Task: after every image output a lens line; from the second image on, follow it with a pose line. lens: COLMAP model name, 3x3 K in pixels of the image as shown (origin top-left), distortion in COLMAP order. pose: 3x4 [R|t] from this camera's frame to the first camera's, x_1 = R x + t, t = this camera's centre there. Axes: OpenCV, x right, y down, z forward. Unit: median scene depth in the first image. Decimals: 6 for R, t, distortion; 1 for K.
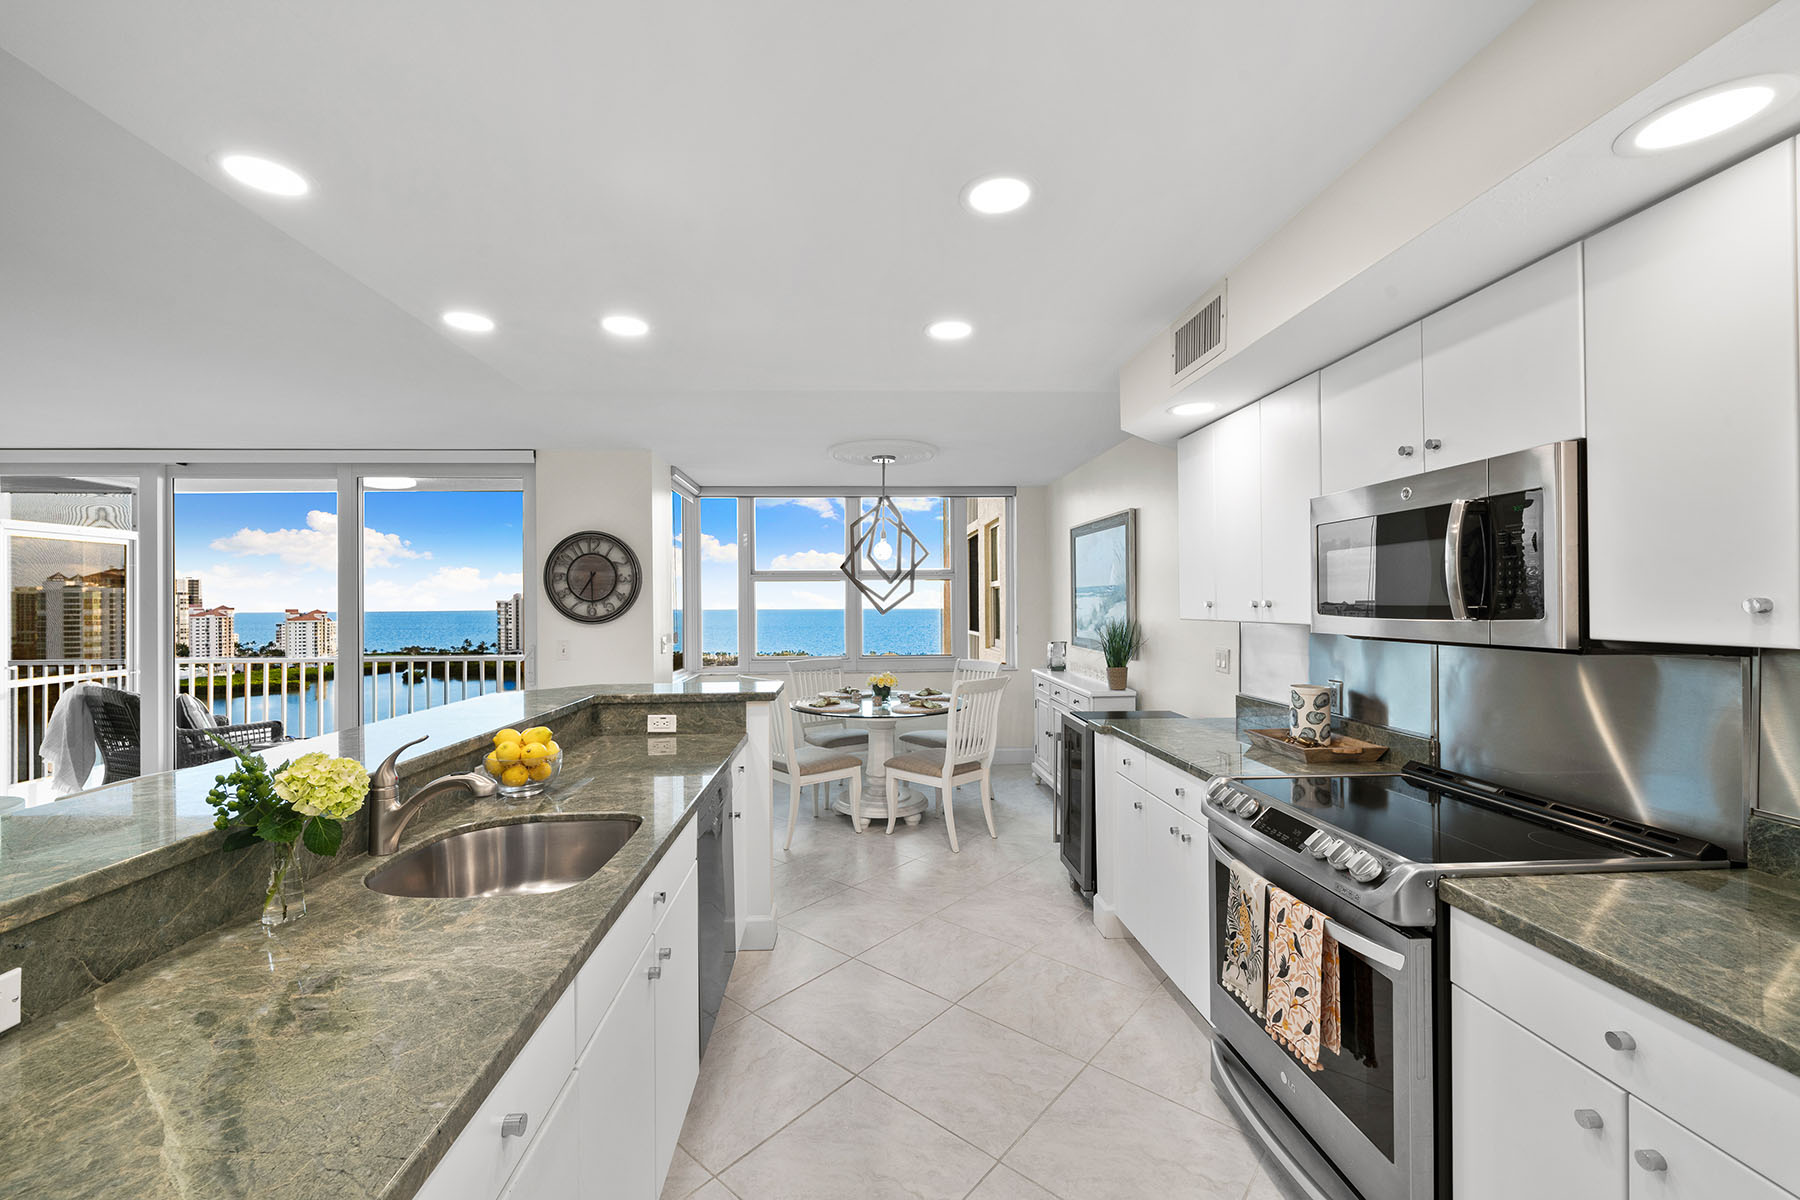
lens RADIAL K [[720.3, 0, 889.8], [0, 720.3, 603.5], [0, 0, 1]] dist [0.000152, 0.000709]
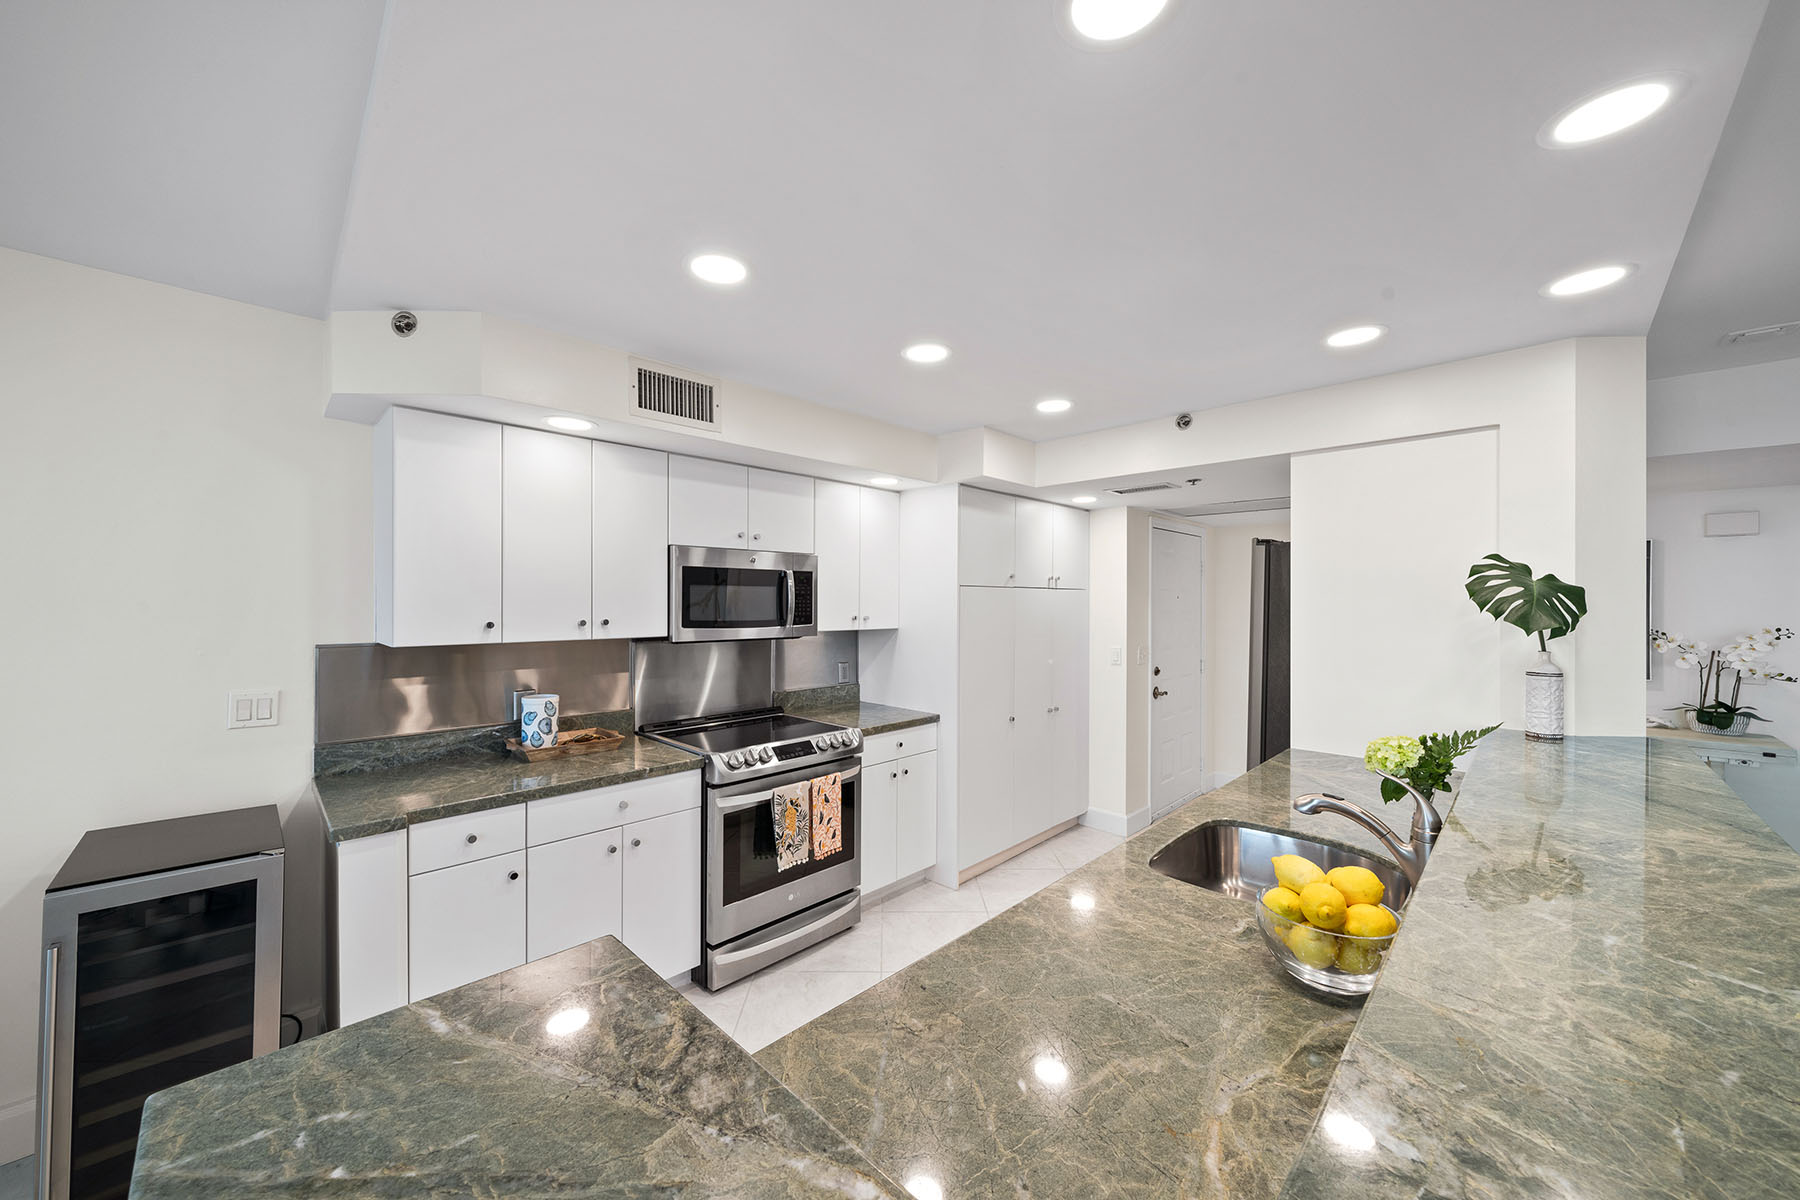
lens RADIAL K [[655.8, 0, 893.3], [0, 655.8, 601.9], [0, 0, 1]] dist [-0.000405, -0.001002]
pose [[-0.671302, 0.005059, 0.741166, -0.322099], [0.002146, 0.999986, -0.004881, -0.014951], [-0.741180, -0.001686, -0.671304, 0.776422]]
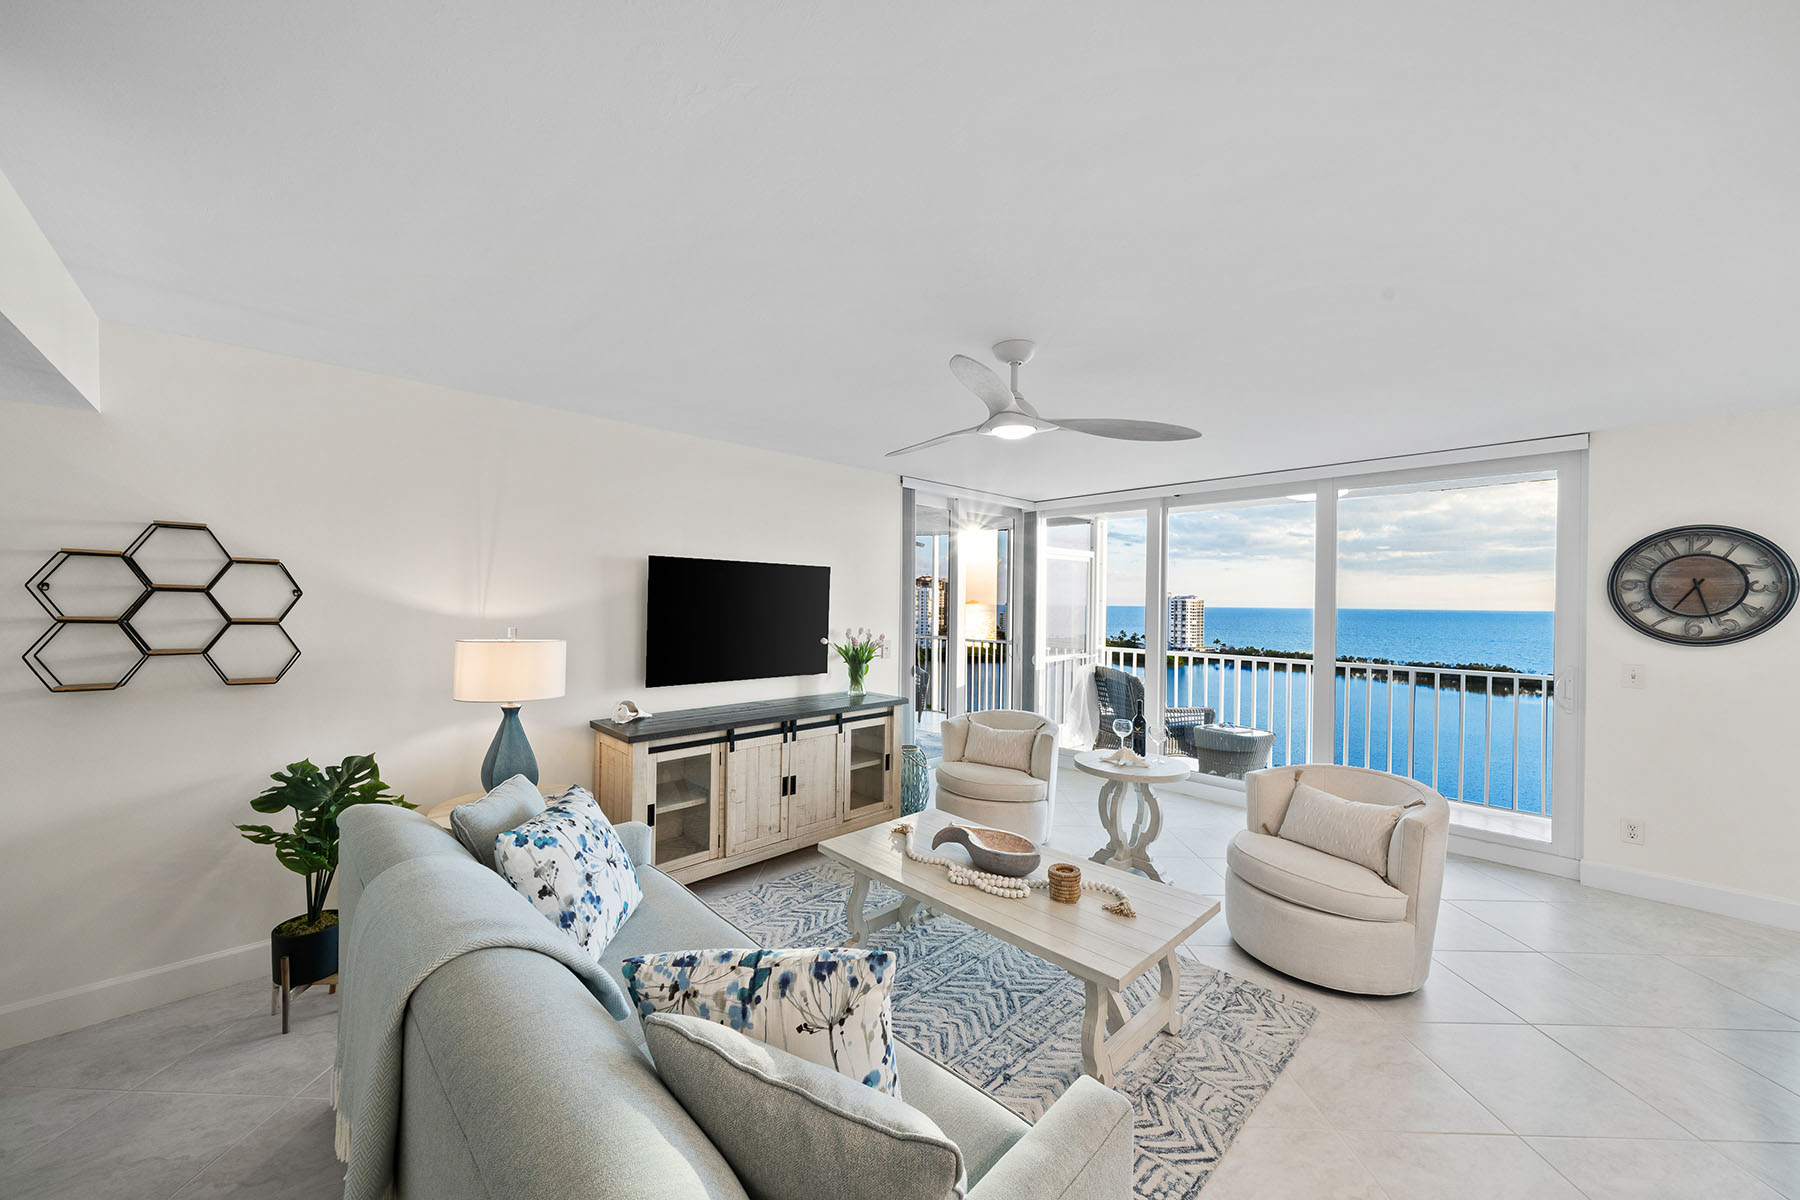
lens RADIAL K [[655.8, 0, 894.1], [0, 655.8, 607.1], [0, 0, 1]] dist [-0.000405, -0.001002]
pose [[0.646364, 0.022399, -0.762700, -0.479116], [-0.016314, 0.999746, 0.015535, -0.011130], [0.762855, 0.002401, 0.646565, -0.115203]]
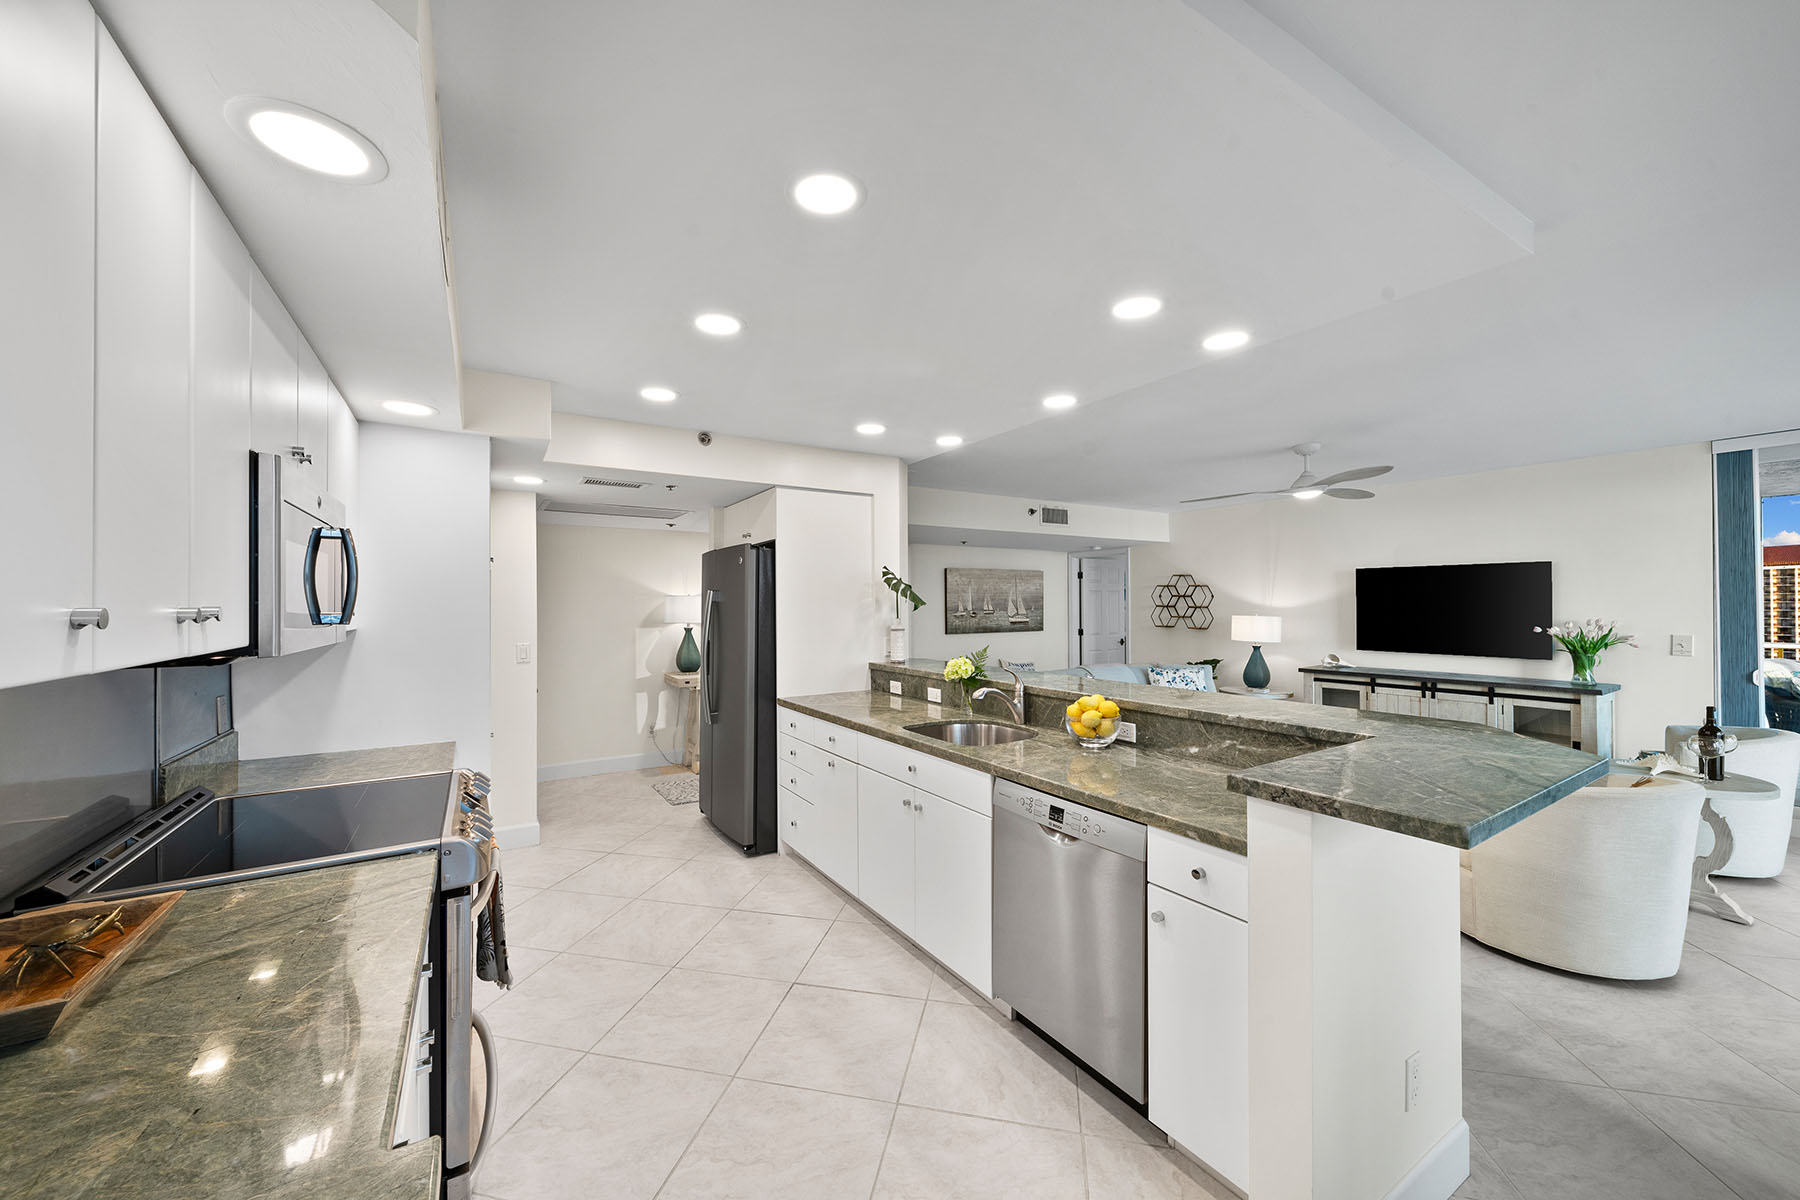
lens RADIAL K [[655.8, 0, 890.0], [0, 655.8, 603.7], [0, 0, 1]] dist [-0.000405, -0.001002]
pose [[-0.877351, 0.011736, -0.479706, 0.192194], [0.012282, 0.999923, 0.002000, -0.001463], [0.479692, -0.004137, -0.877427, 0.914881]]
